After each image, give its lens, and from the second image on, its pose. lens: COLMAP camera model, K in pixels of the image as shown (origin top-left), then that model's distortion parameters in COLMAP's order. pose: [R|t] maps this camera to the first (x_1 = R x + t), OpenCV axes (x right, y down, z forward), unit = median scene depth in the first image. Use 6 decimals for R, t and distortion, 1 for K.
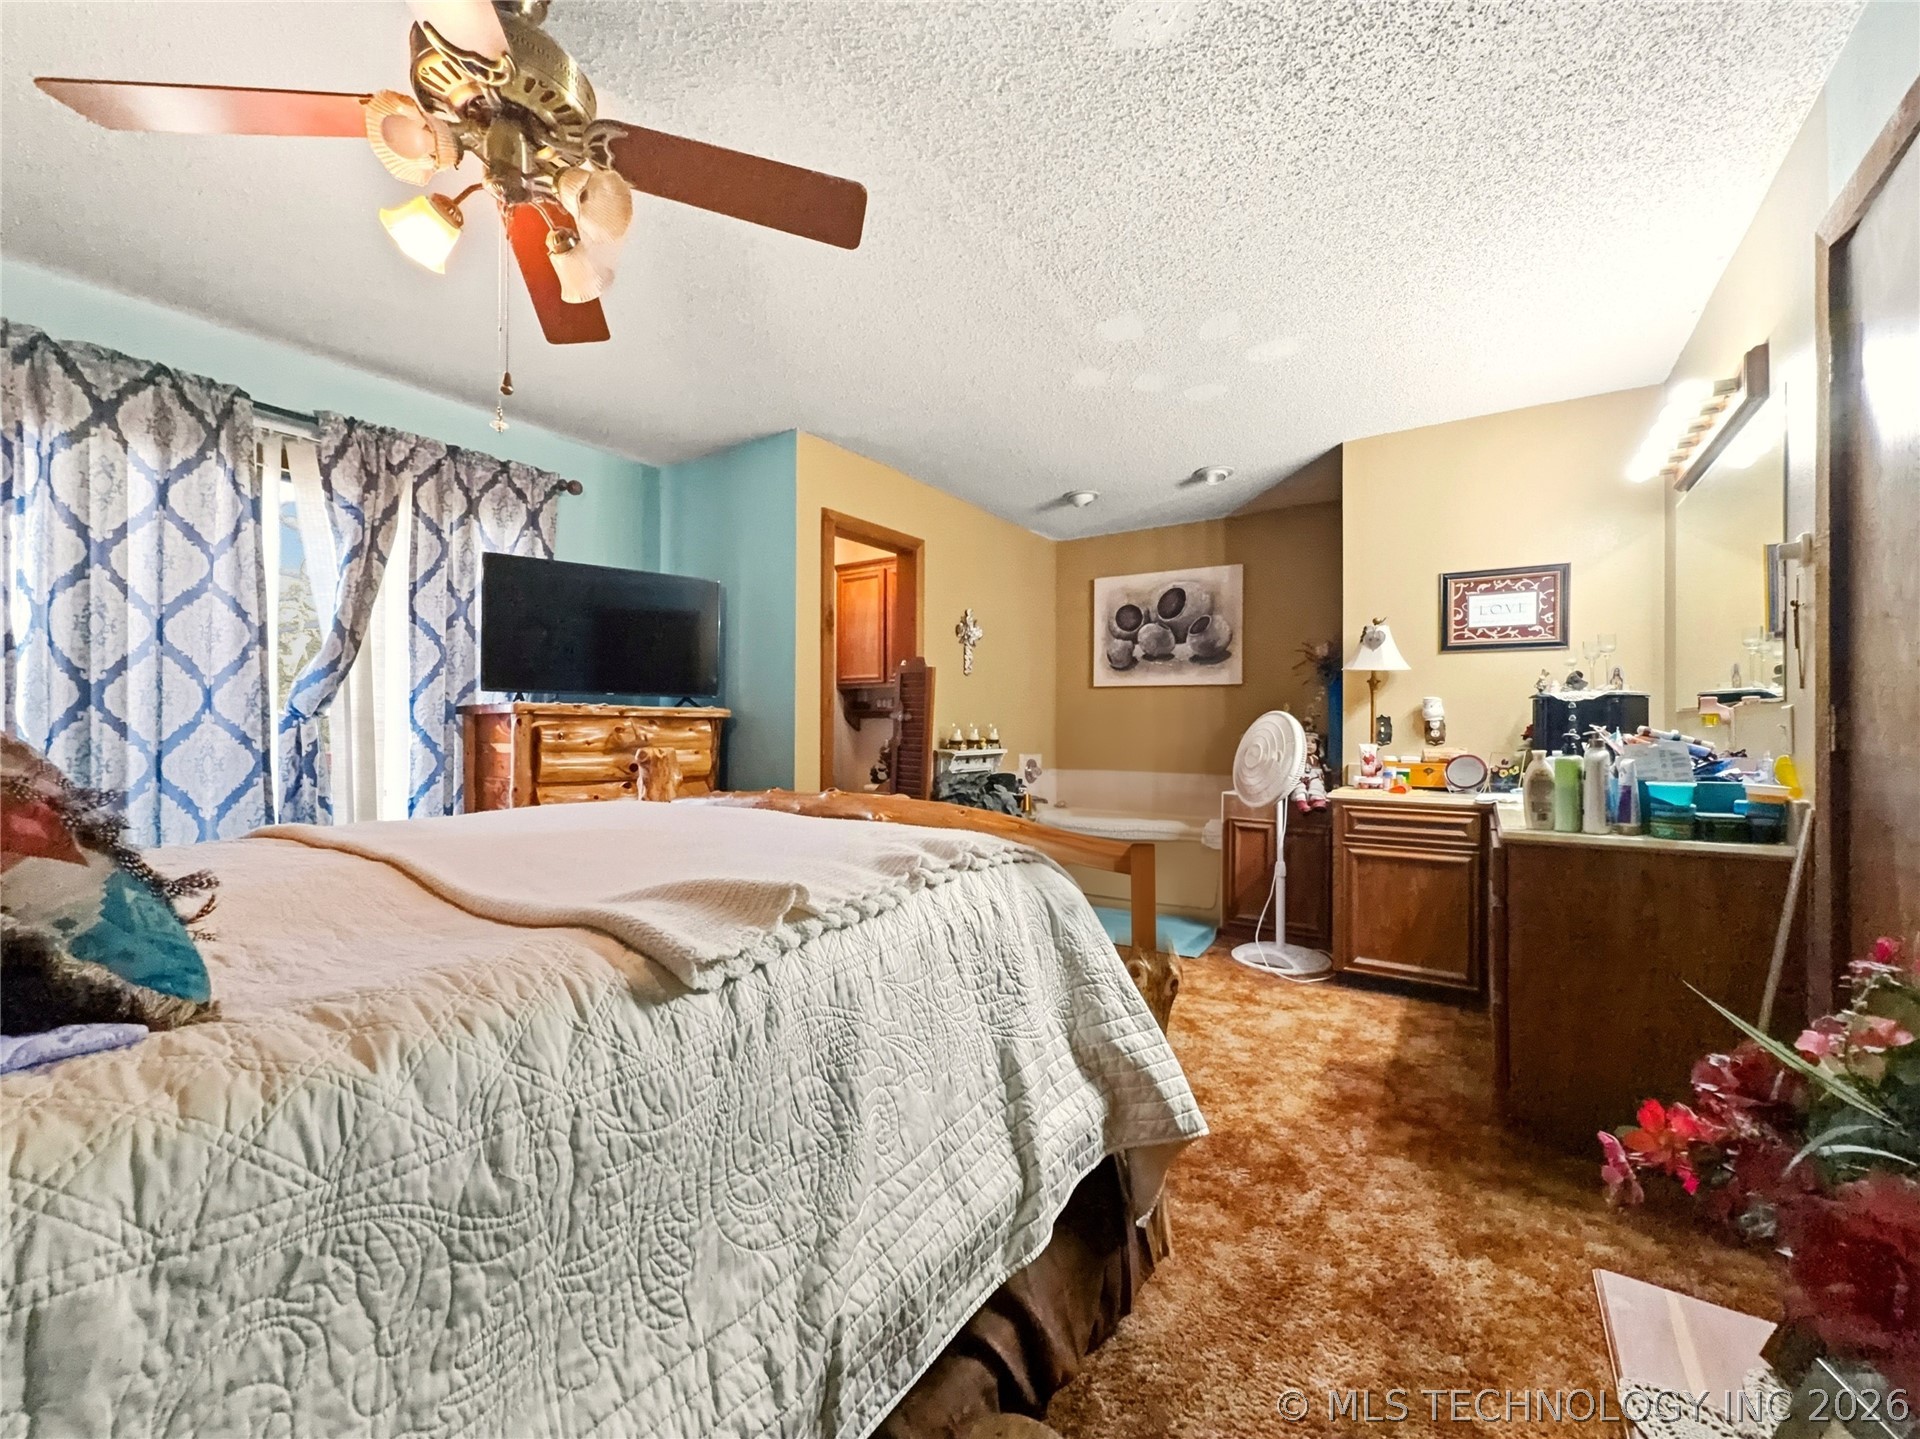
lens RADIAL K [[771.4, 0, 961.6], [0, 771.4, 714.6], [0, 0, 1]] dist [0.002481, 0.000255]
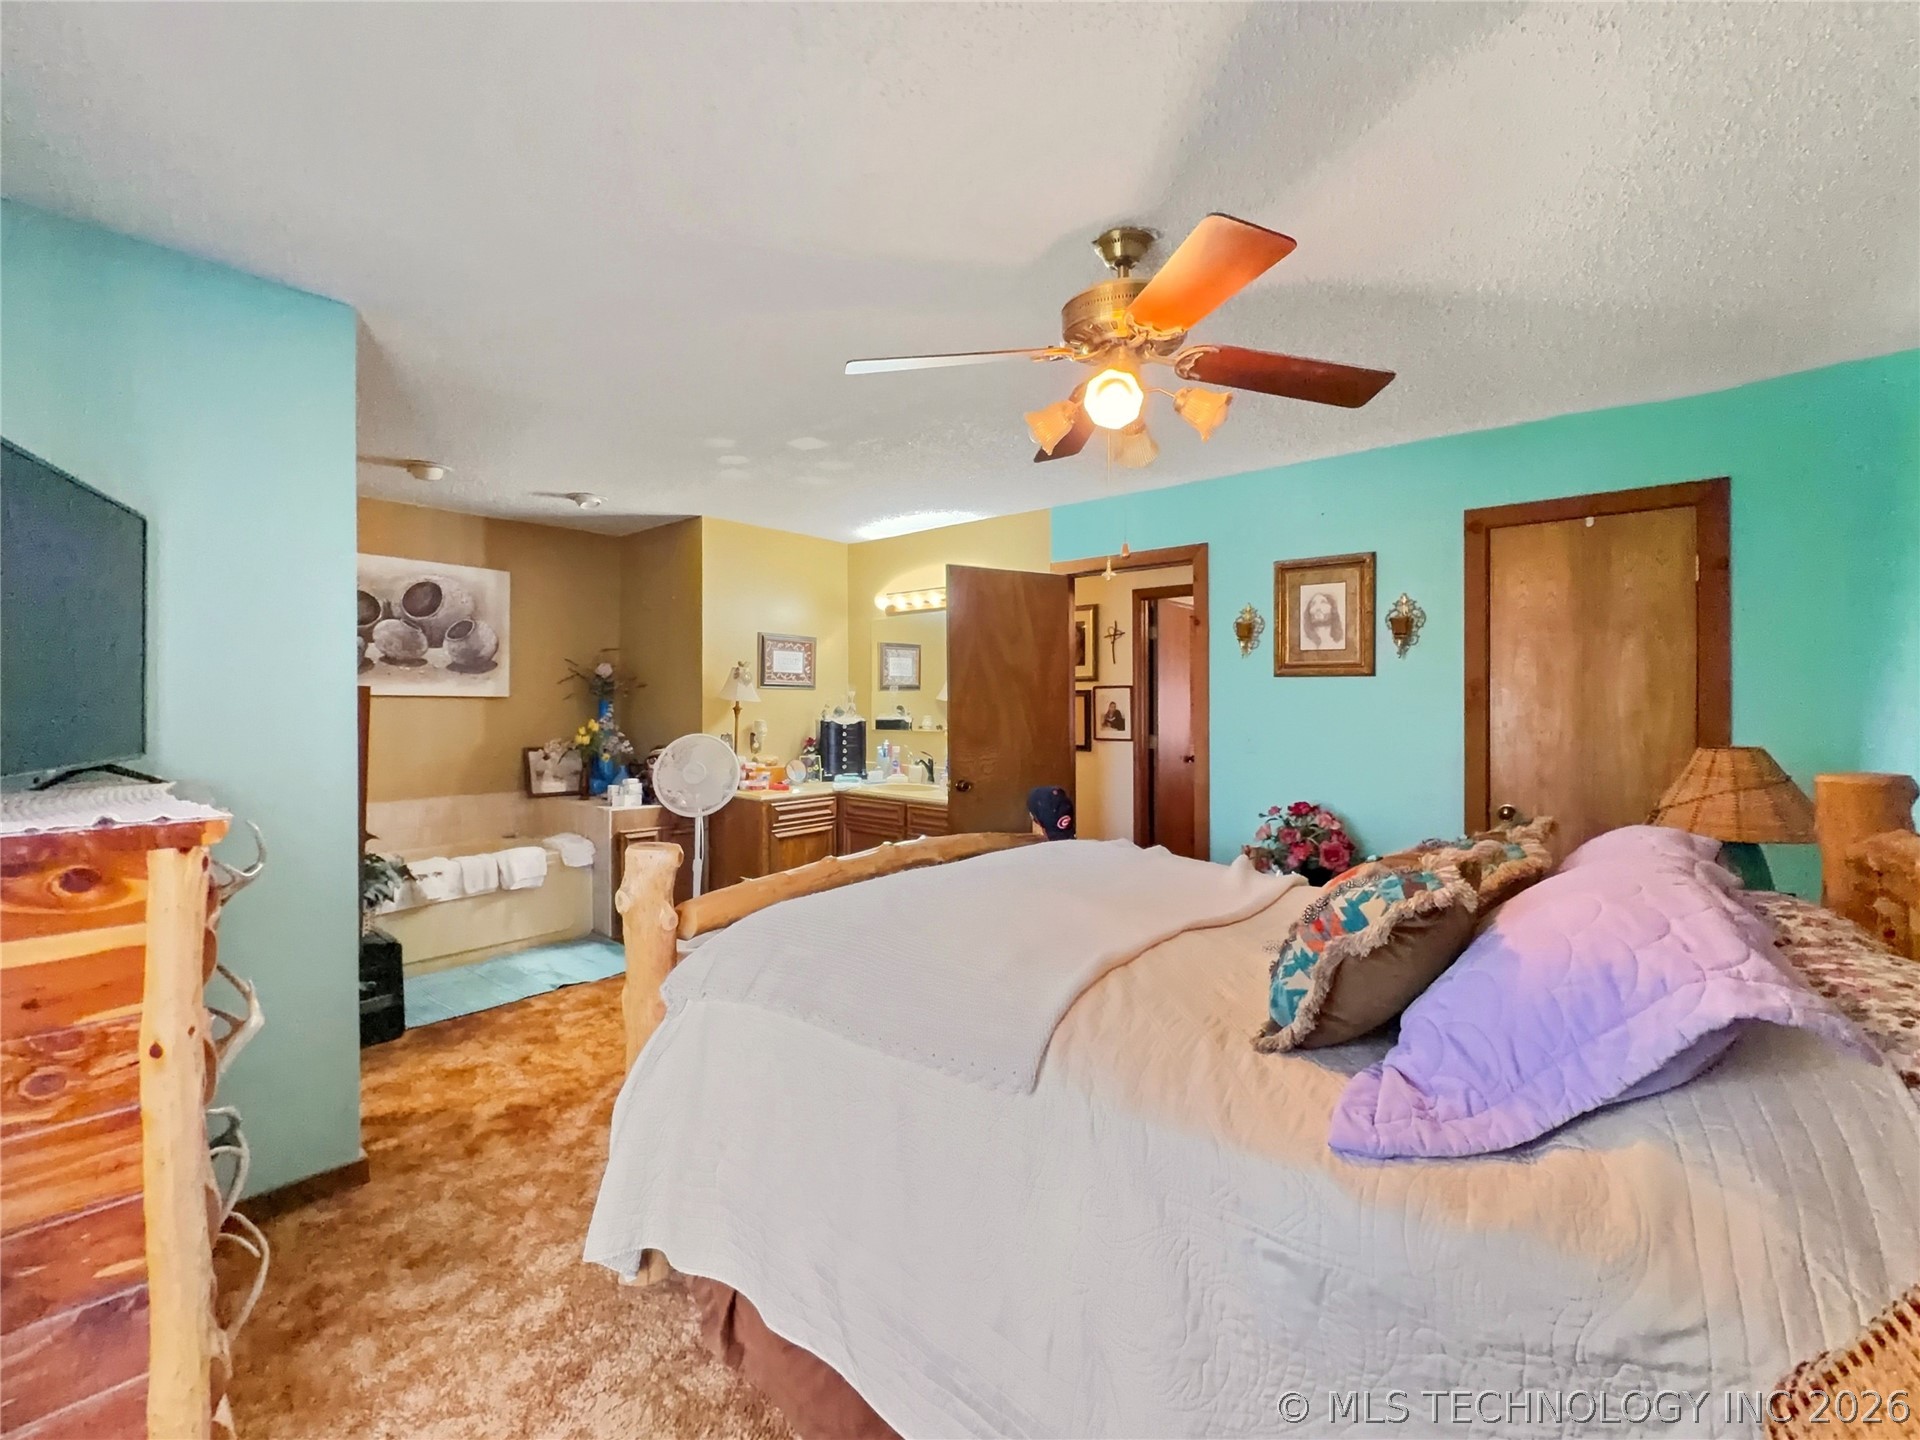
lens RADIAL K [[809.0, 0, 957.9], [0, 809.0, 695.5], [0, 0, 1]] dist [-0.000345, 0.000111]
pose [[0.123792, -0.002555, 0.992305, -0.804623], [-0.019134, 0.999805, 0.004961, -0.080218], [-0.992124, -0.019601, 0.123719, 0.449941]]
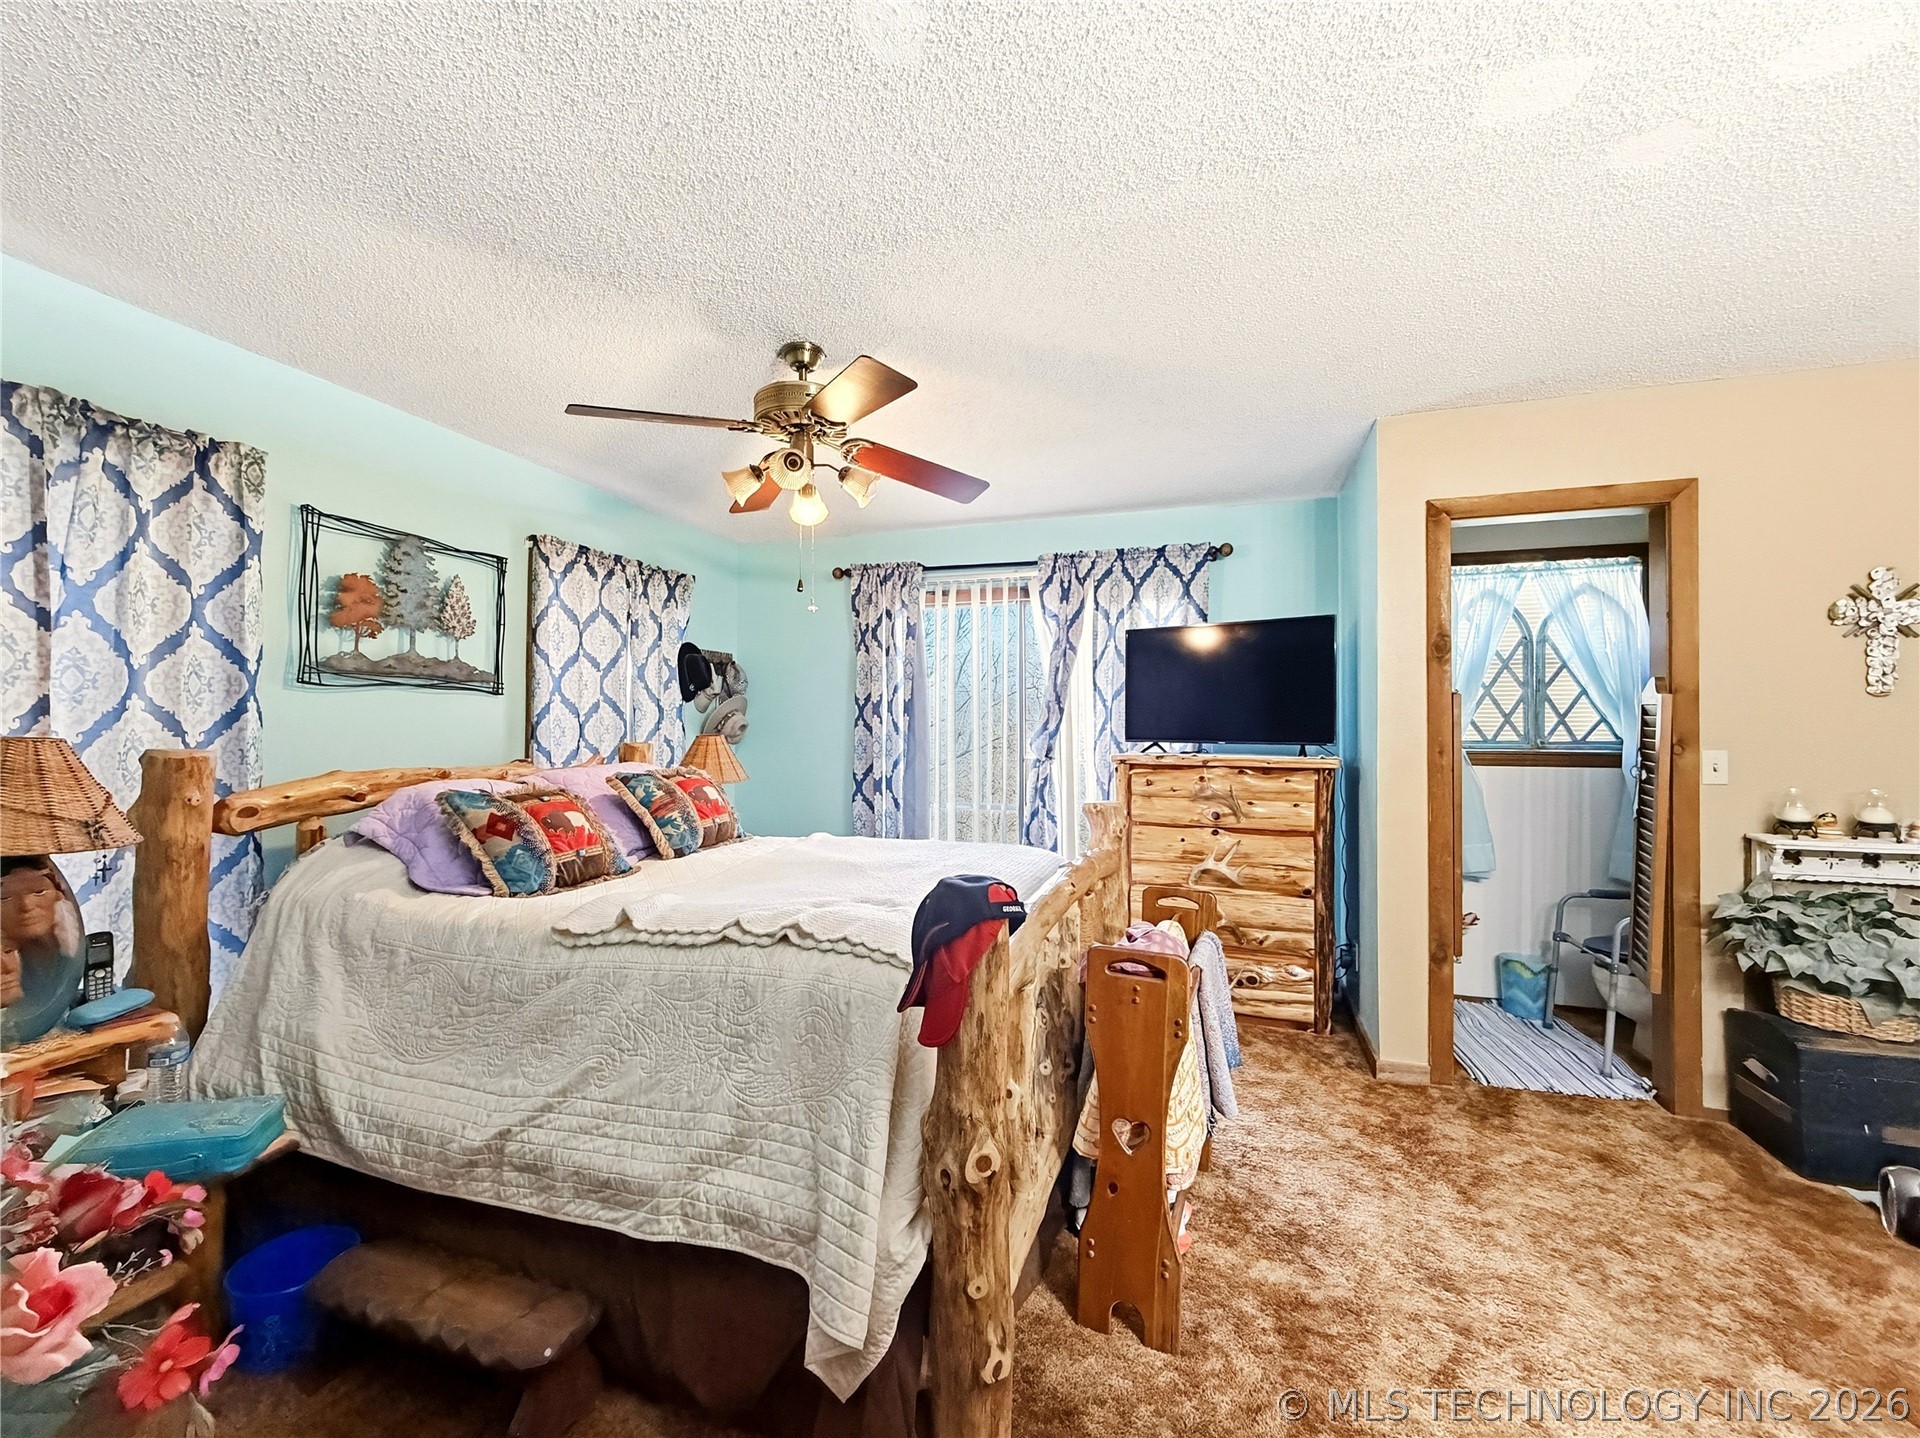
lens RADIAL K [[798.9, 0, 948.0], [0, 798.9, 704.6], [0, 0, 1]] dist [0.001802, 0.000798]
pose [[0.270300, -0.033305, -0.962200, 0.484698], [0.009748, 0.999445, -0.031856, -0.046813], [0.962727, -0.000769, 0.270474, 0.334498]]
